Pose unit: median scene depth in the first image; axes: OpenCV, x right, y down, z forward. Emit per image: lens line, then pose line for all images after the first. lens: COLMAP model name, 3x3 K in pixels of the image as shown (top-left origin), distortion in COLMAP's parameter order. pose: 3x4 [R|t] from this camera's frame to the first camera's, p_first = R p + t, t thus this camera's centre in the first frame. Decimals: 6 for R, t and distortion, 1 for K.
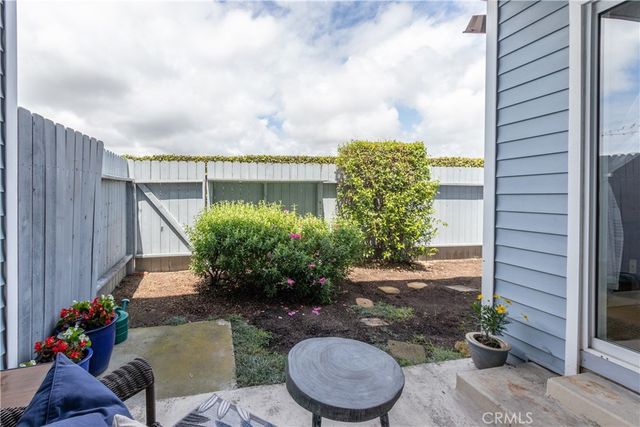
lens RADIAL K [[300.7, 0, 311.6], [0, 300.7, 203.4], [0, 0, 1]] dist [-0.002633, -0.000048]
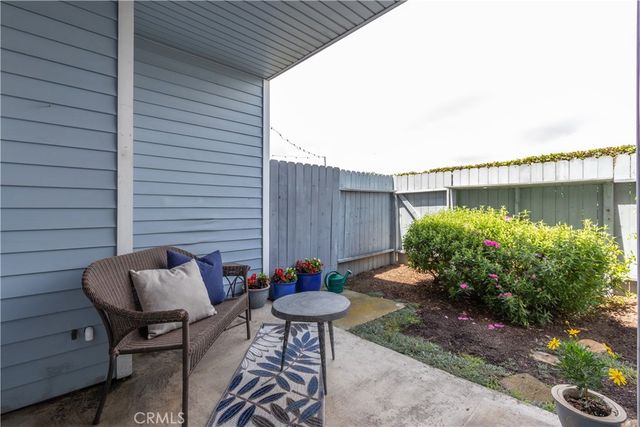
lens RADIAL K [[300.7, 0, 311.6], [0, 300.7, 203.4], [0, 0, 1]] dist [-0.002633, -0.000048]
pose [[0.496527, -0.018710, -0.867820, 0.350885], [-0.018462, 0.999314, -0.032108, 0.021475], [0.867825, 0.031964, 0.495841, 0.051524]]
